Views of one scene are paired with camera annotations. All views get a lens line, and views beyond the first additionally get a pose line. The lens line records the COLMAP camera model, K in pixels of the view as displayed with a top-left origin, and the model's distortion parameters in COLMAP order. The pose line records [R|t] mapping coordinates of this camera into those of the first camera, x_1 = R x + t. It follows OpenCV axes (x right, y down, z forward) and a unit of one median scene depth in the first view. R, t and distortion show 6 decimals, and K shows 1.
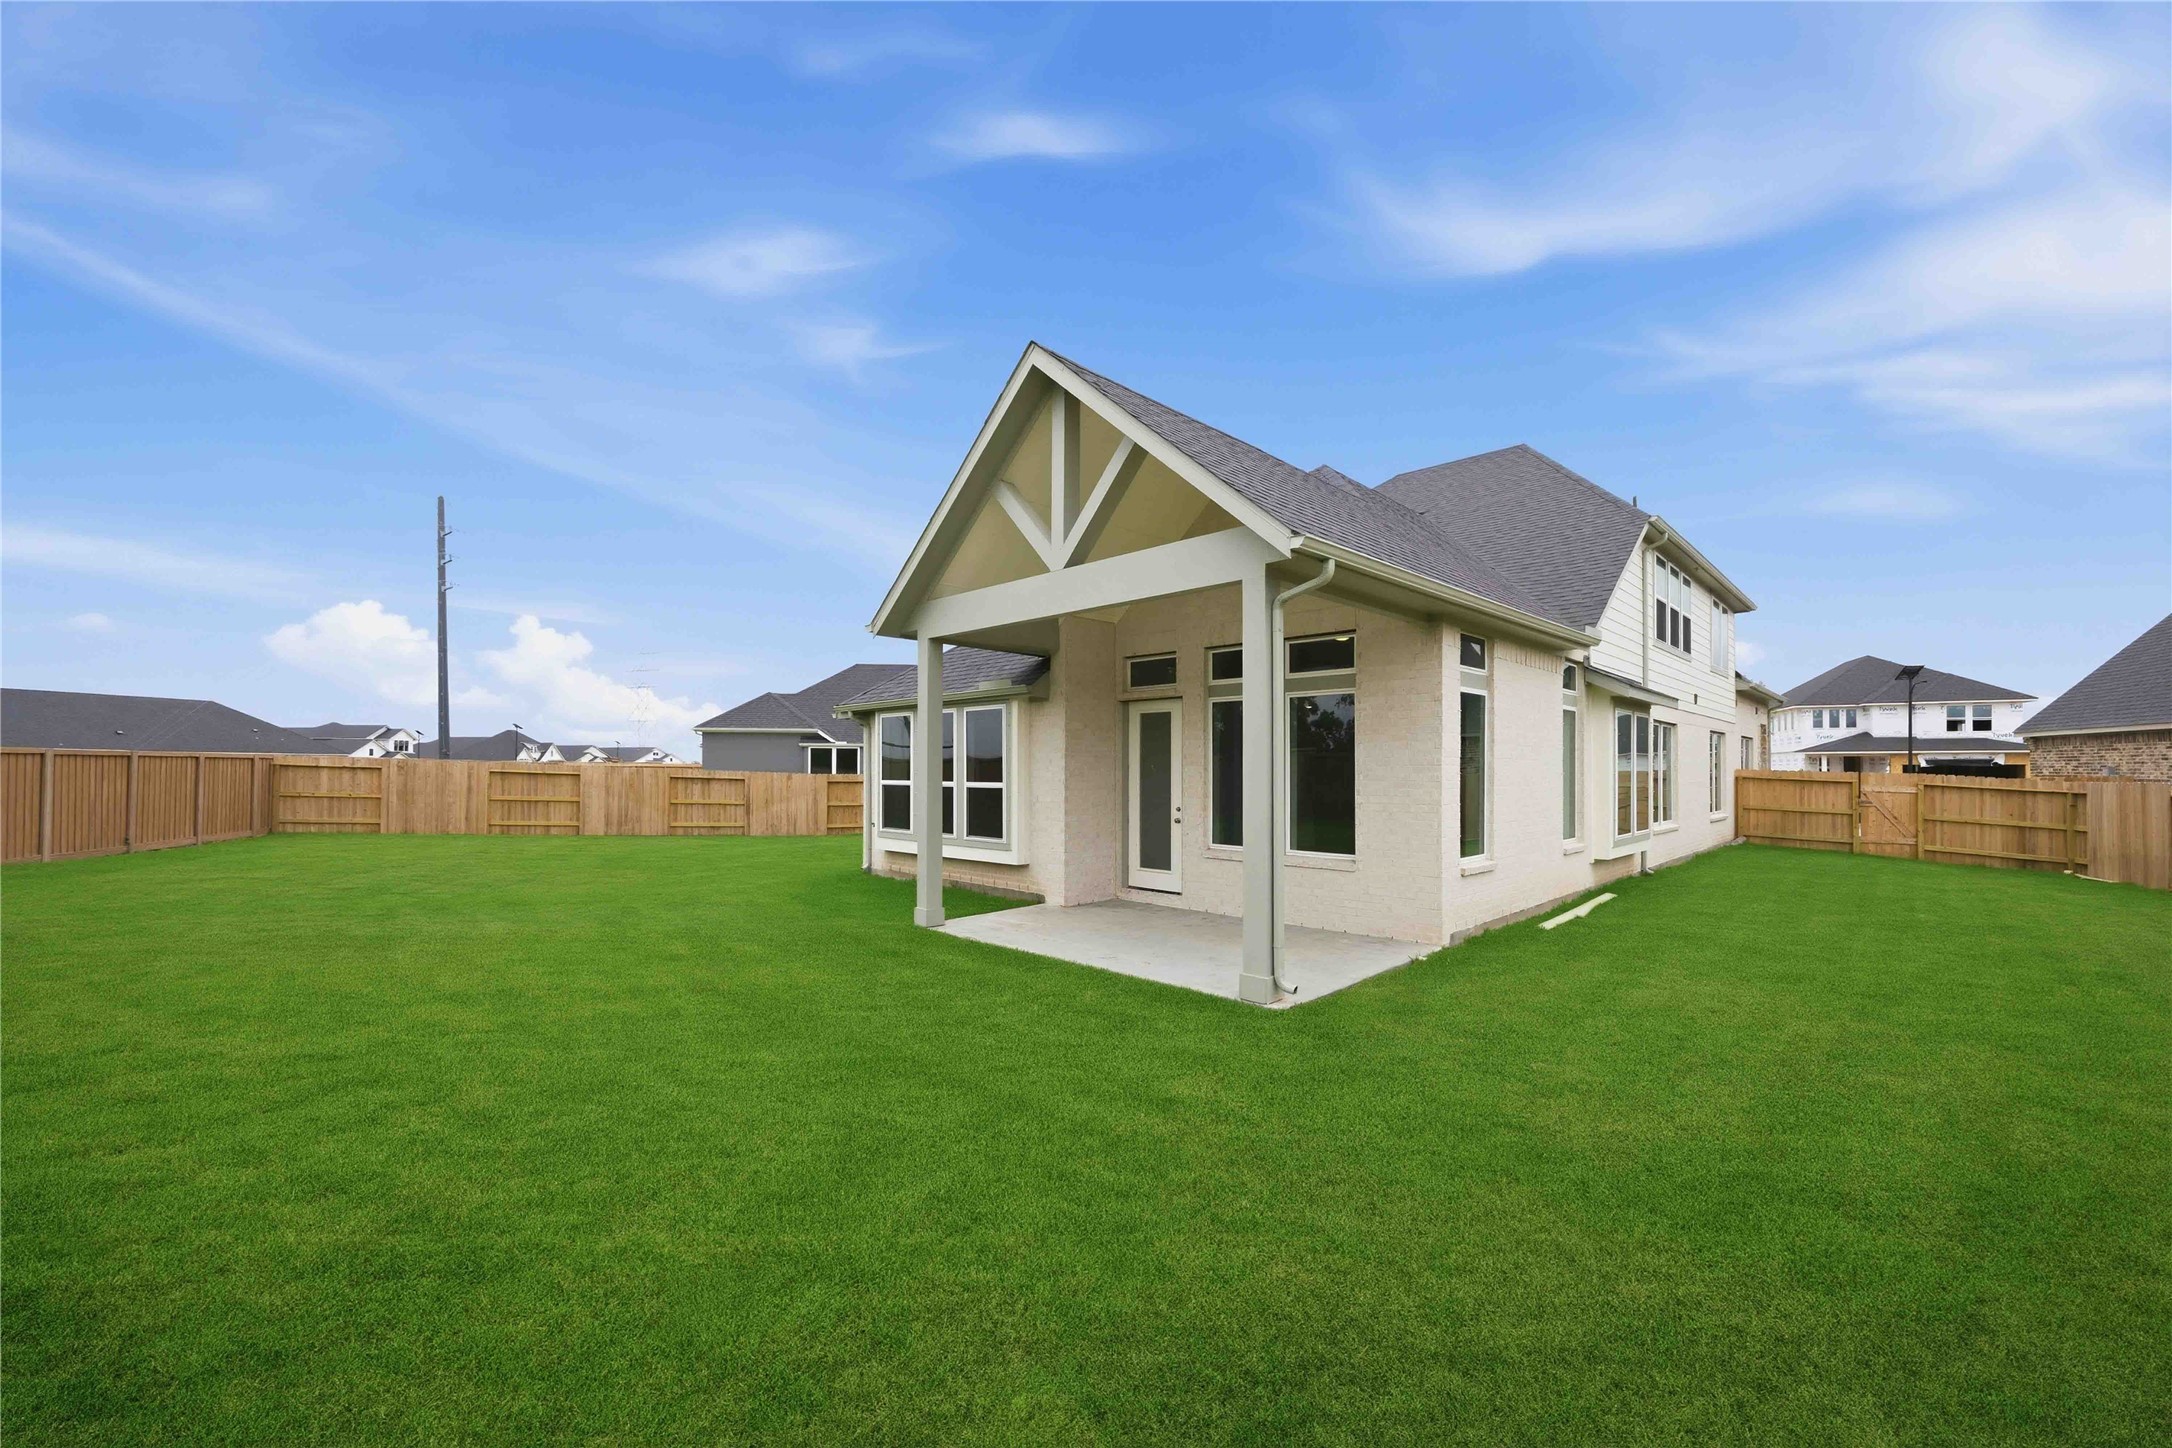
lens RADIAL K [[865.6, 0, 1084.9], [0, 865.6, 759.3], [0, 0, 1]] dist [0.000417, 0.000012]
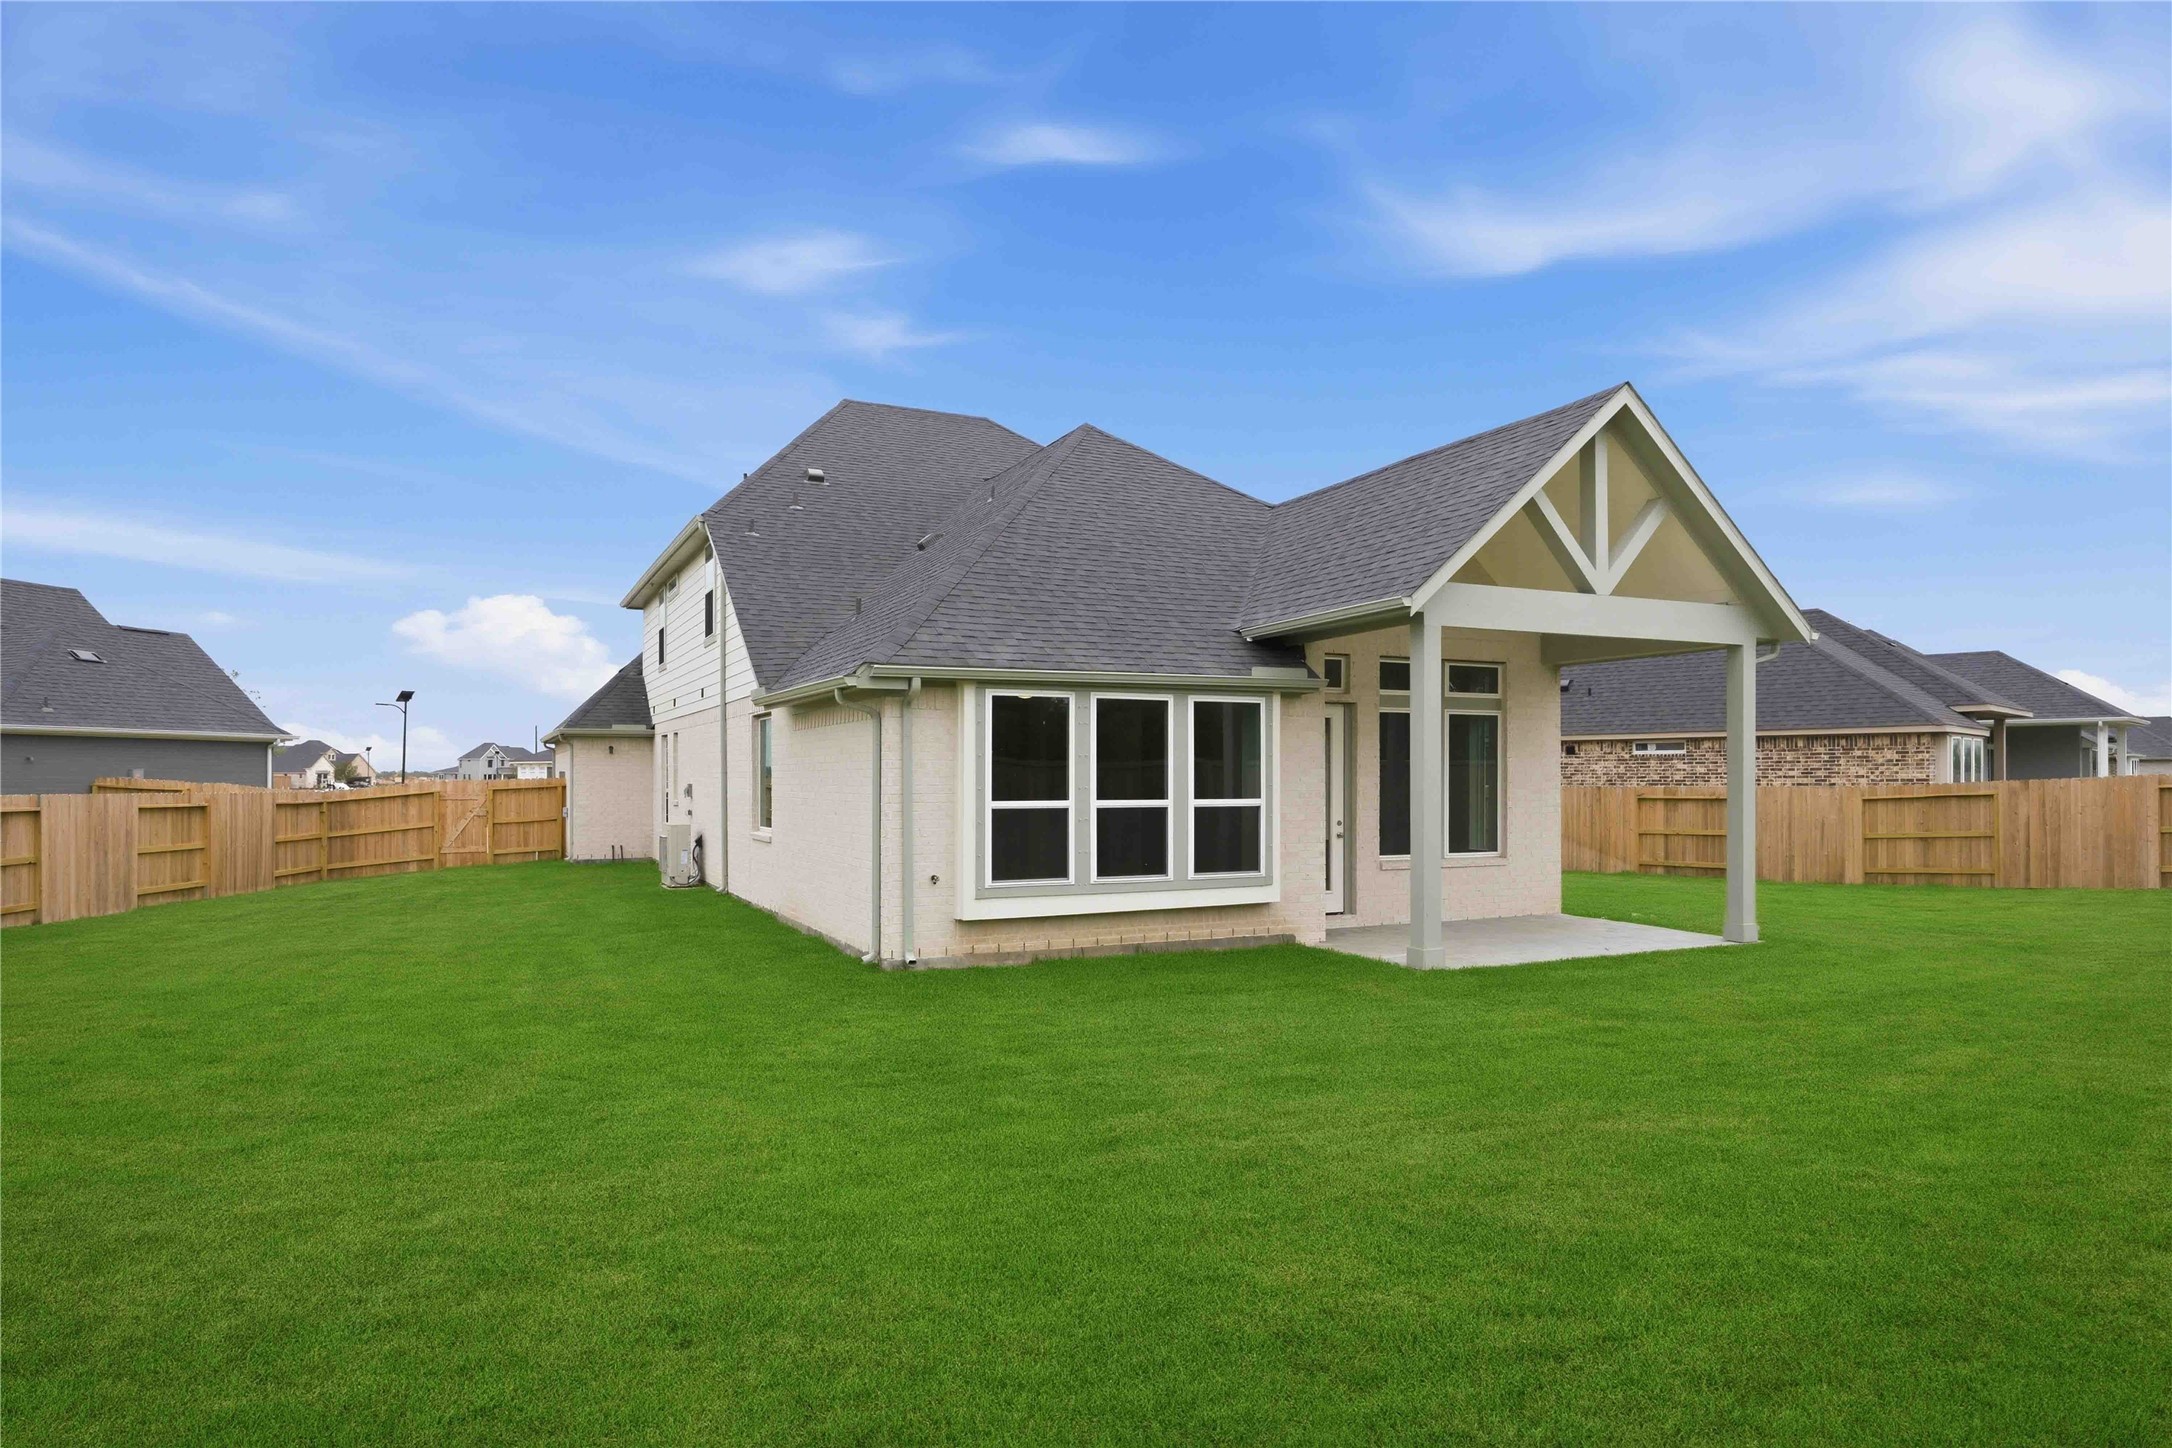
lens RADIAL K [[1273.8, 0, 1086.0], [0, 1273.8, 724.0], [0, 0, 1]] dist [-0.001427, -0.000142]
pose [[0.335203, 0.035477, 0.941478, -1.241593], [-0.009288, 0.999367, -0.034352, 0.000979], [-0.942100, 0.002770, 0.335320, 0.772752]]
